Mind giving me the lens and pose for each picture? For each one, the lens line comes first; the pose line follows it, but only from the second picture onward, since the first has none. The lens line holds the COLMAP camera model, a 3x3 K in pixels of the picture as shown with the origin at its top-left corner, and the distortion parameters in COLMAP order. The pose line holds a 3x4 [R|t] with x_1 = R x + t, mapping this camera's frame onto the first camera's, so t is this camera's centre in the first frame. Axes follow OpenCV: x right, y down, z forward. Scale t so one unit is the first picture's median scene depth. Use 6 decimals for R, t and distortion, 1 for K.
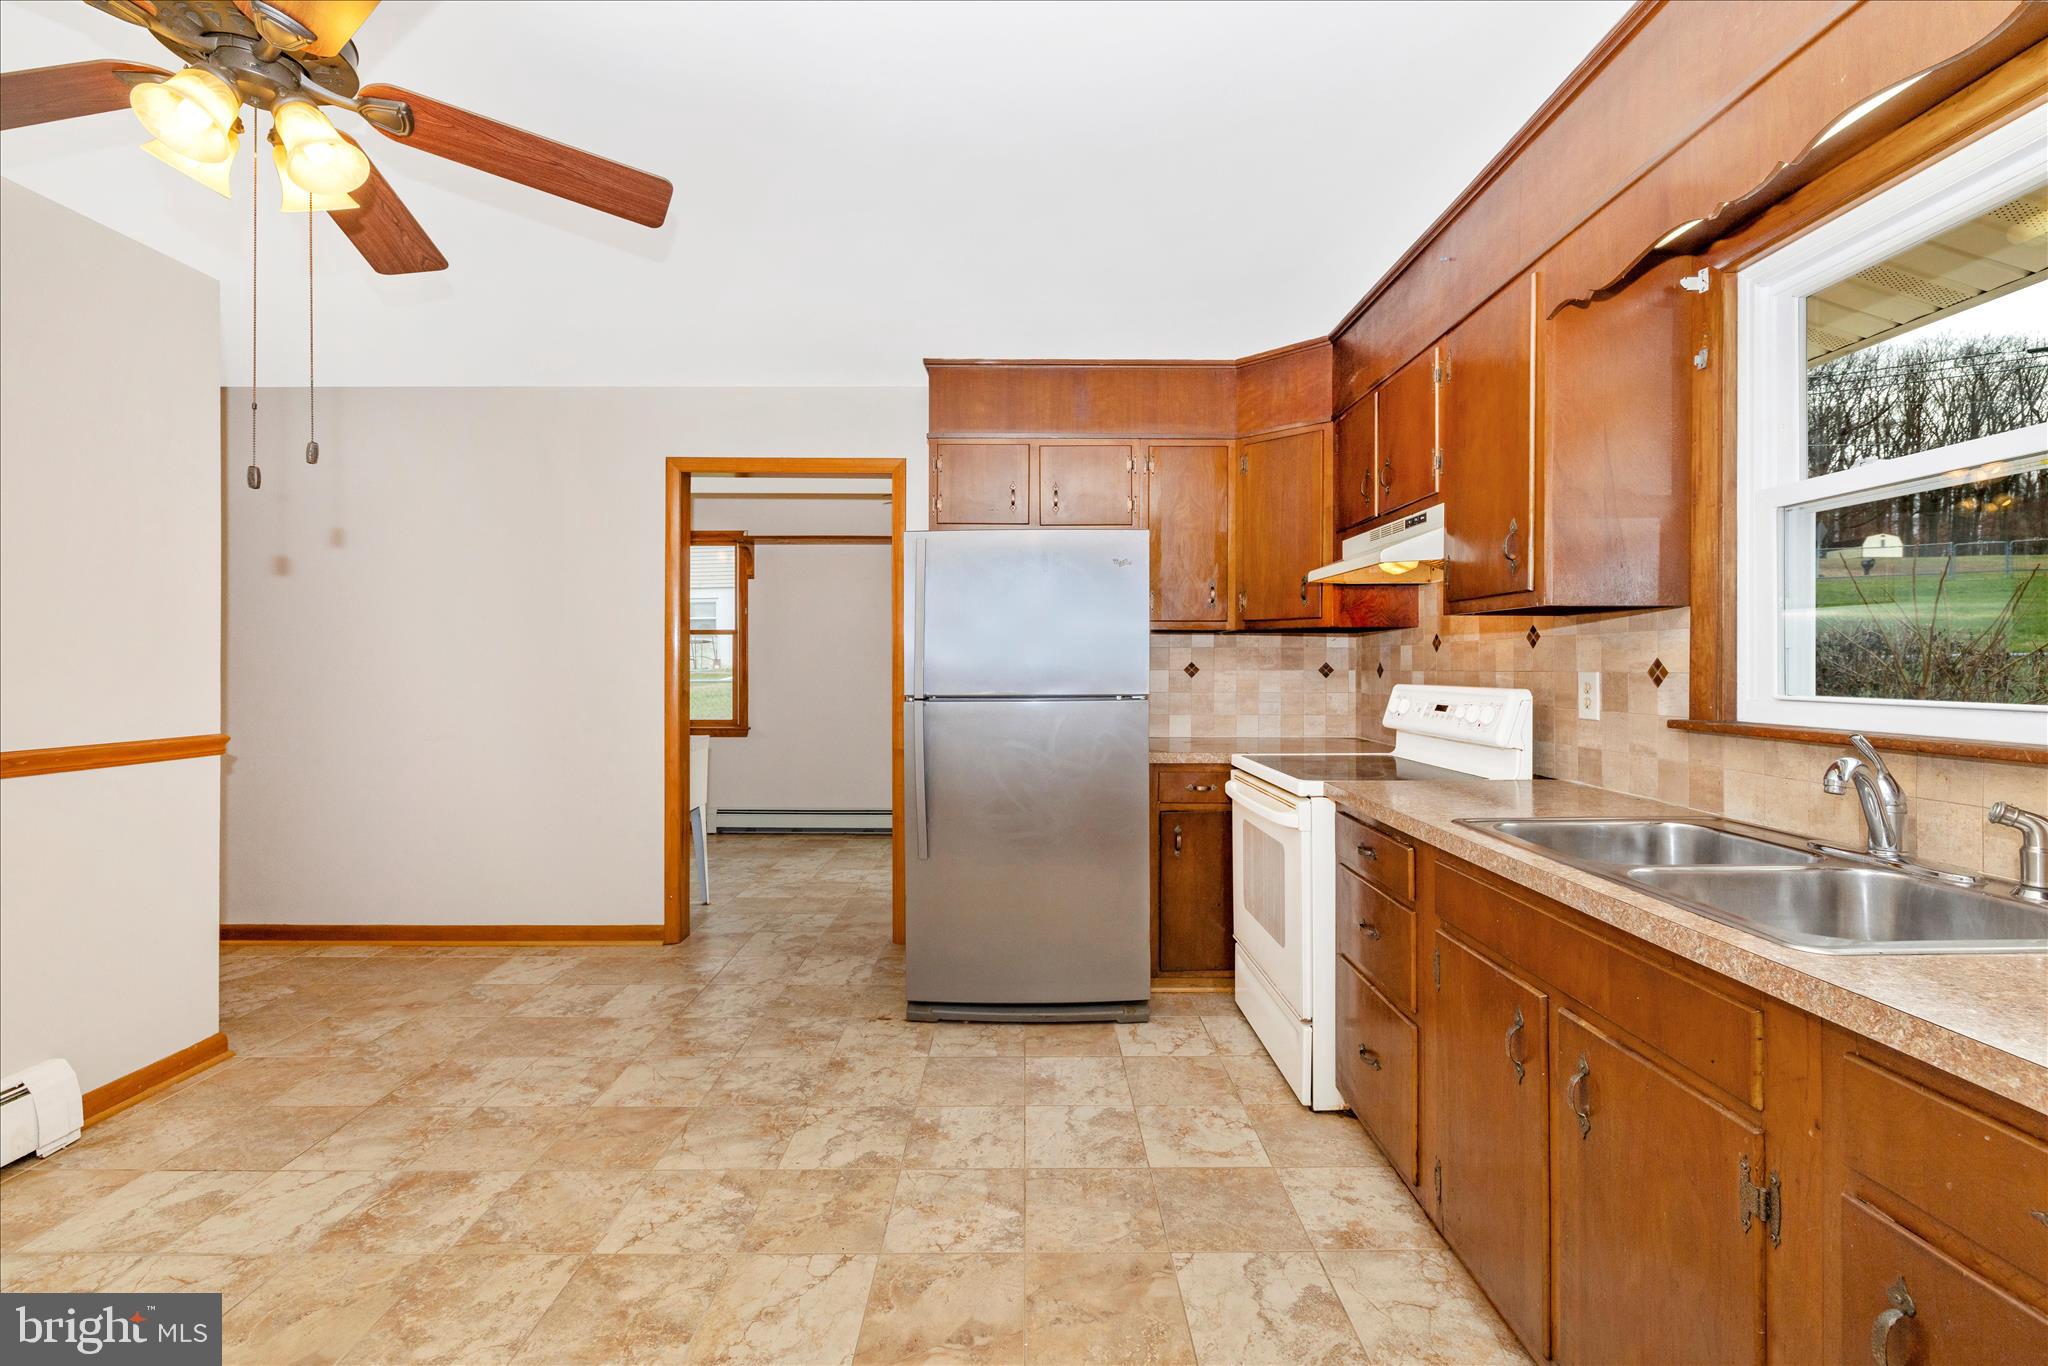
lens RADIAL K [[875.7, 0, 1029.8], [0, 875.7, 660.2], [0, 0, 1]] dist [-0.003567, 0.001082]
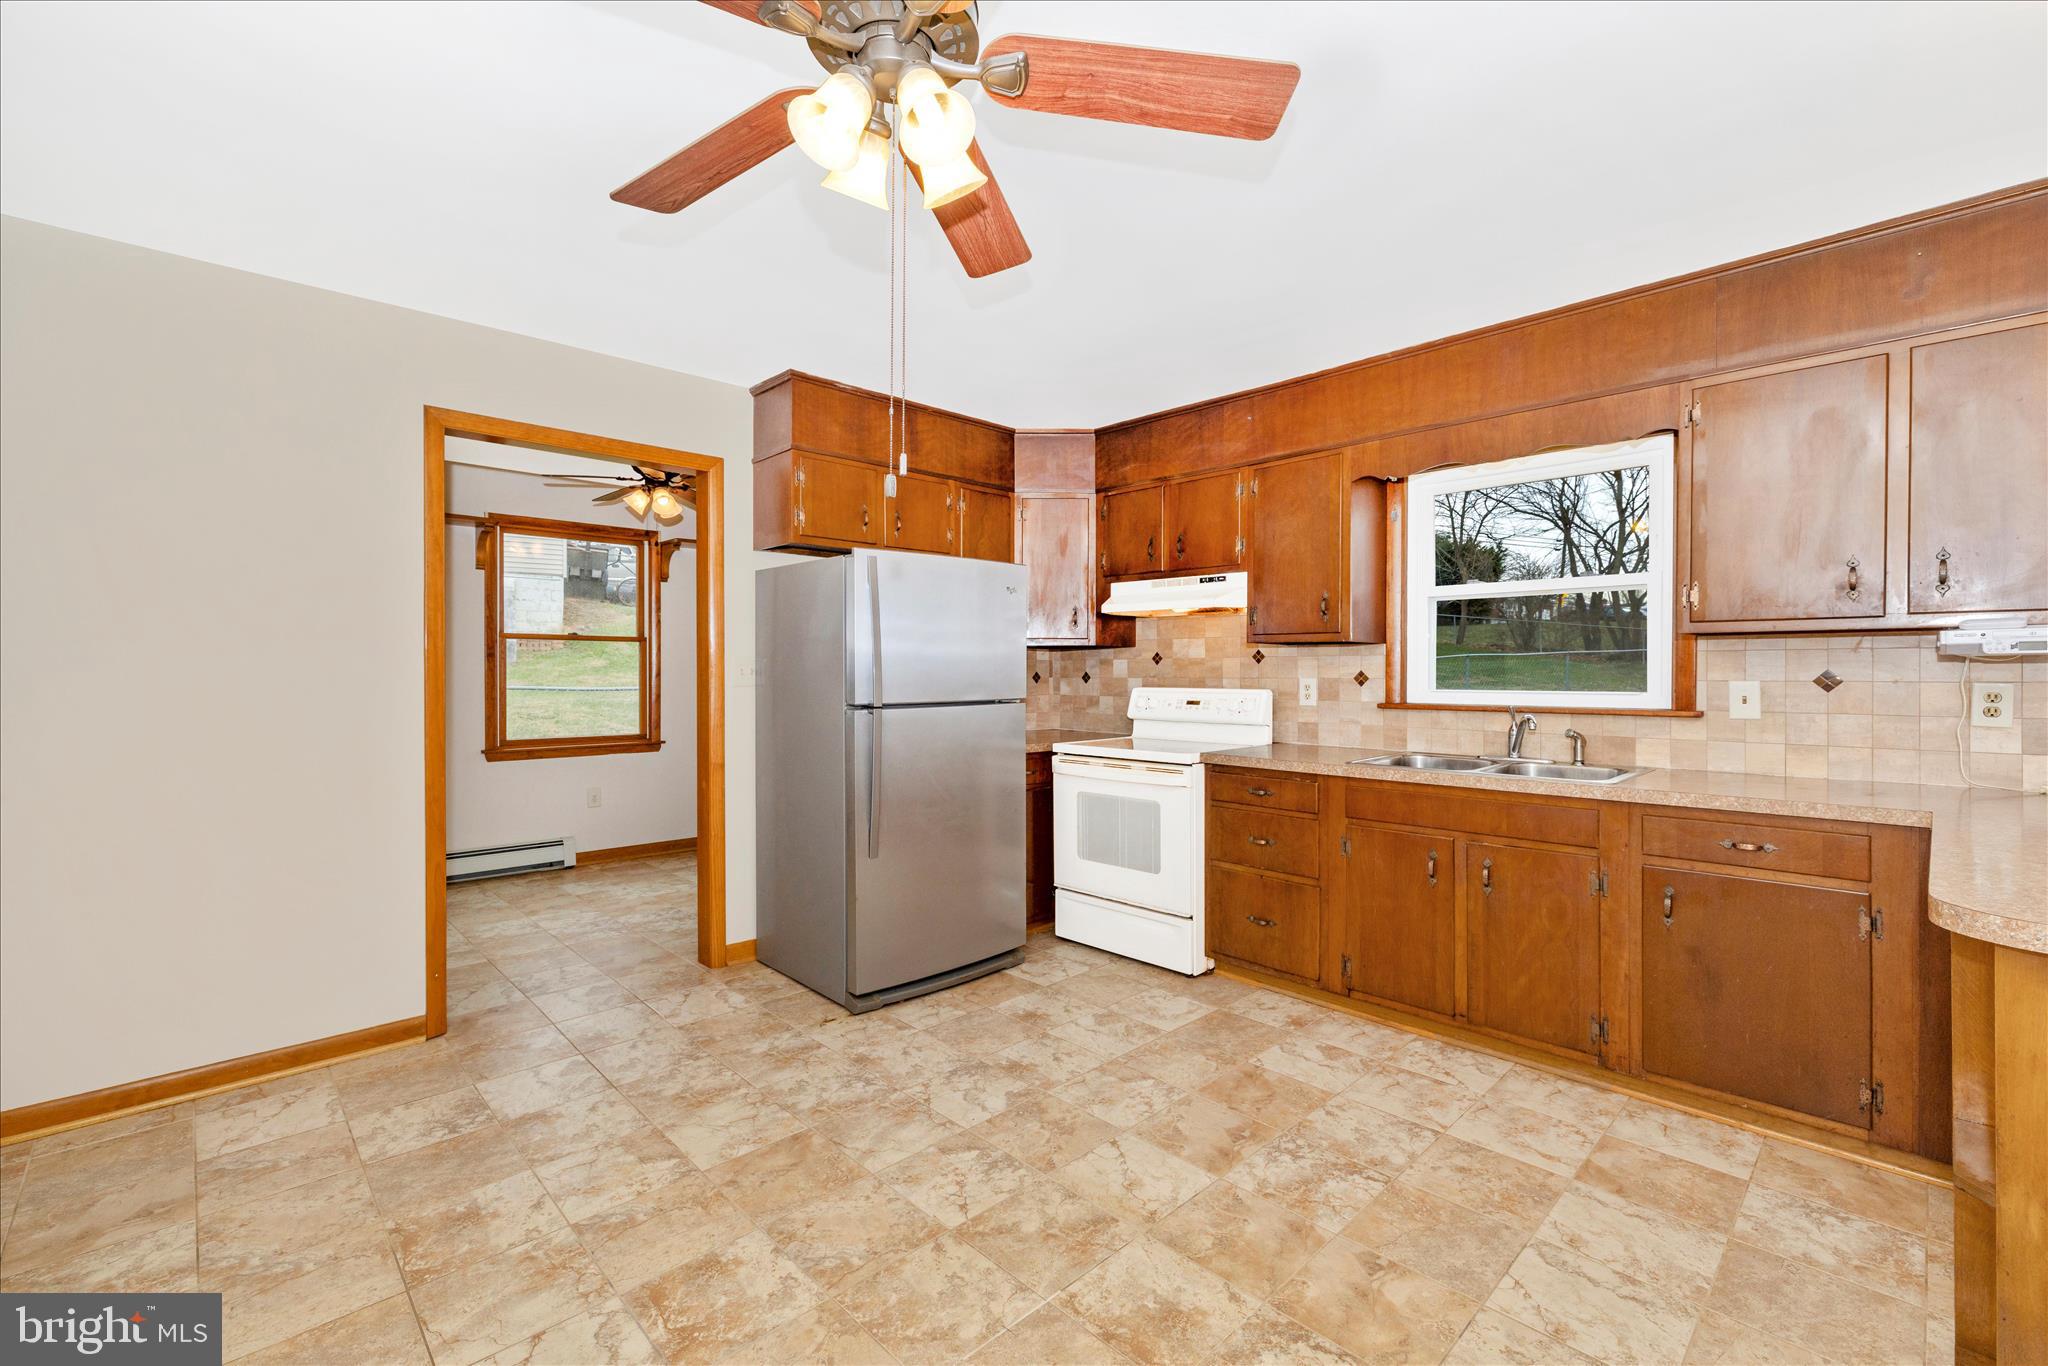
lens RADIAL K [[875.7, 0, 1034.4], [0, 875.7, 672.1], [0, 0, 1]] dist [-0.003567, 0.001082]
pose [[0.721737, -0.002390, 0.692163, -0.826405], [-0.002901, 0.999975, 0.006477, -0.006903], [-0.692161, -0.006682, 0.721712, 0.114384]]
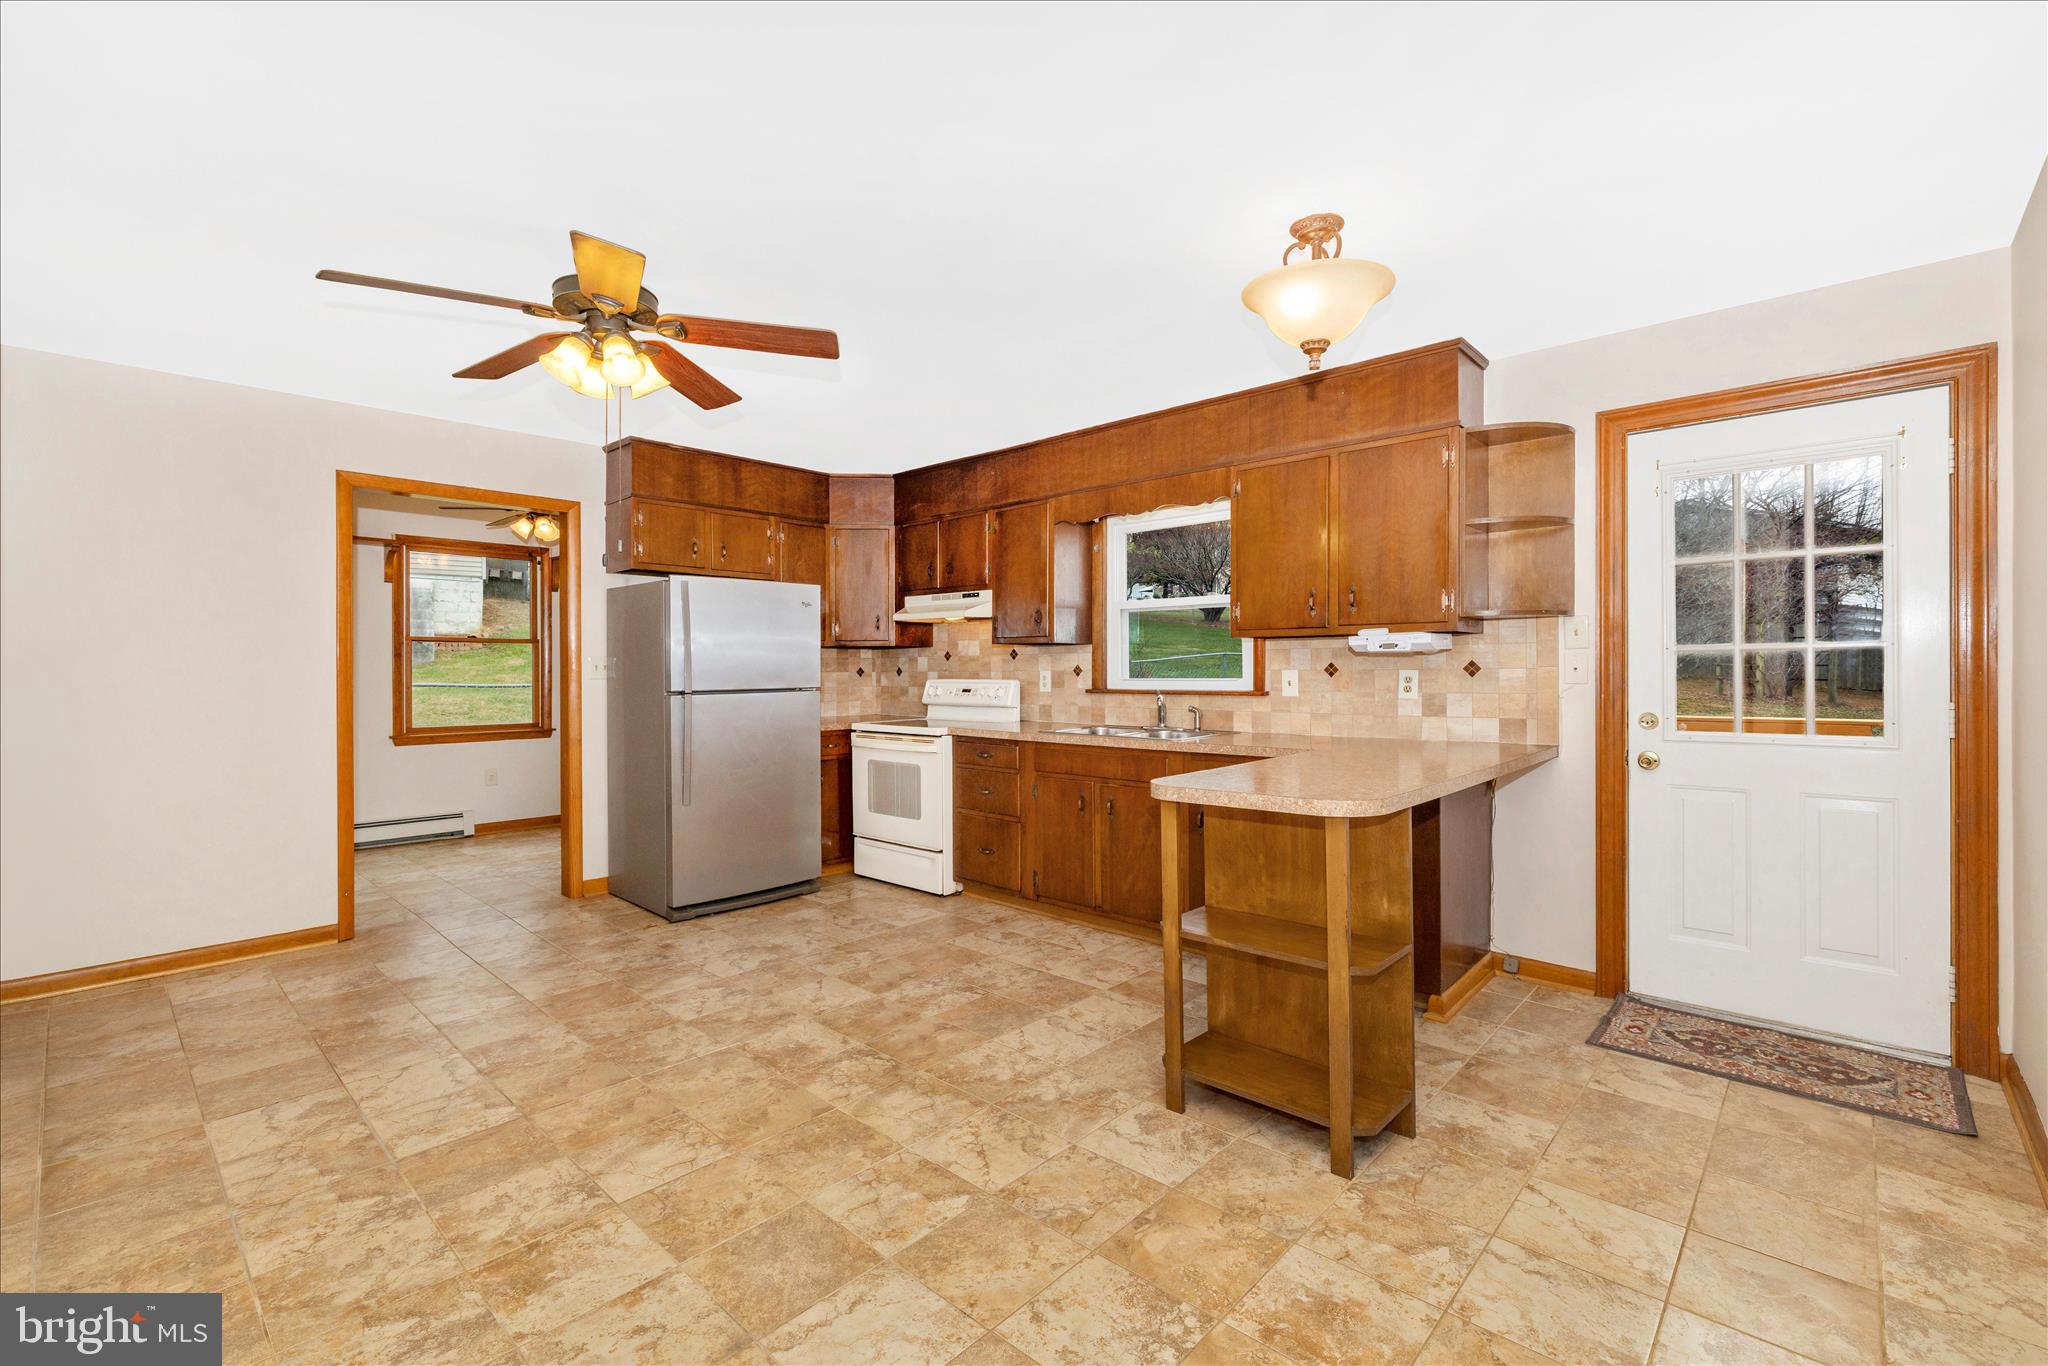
lens RADIAL K [[875.7, 0, 1033.8], [0, 875.7, 665.9], [0, 0, 1]] dist [-0.003567, 0.001082]
pose [[0.679387, -0.001985, 0.733778, -0.904733], [0.001253, 0.999998, 0.001545, -0.002231], [-0.733780, -0.000130, 0.679388, -0.444990]]
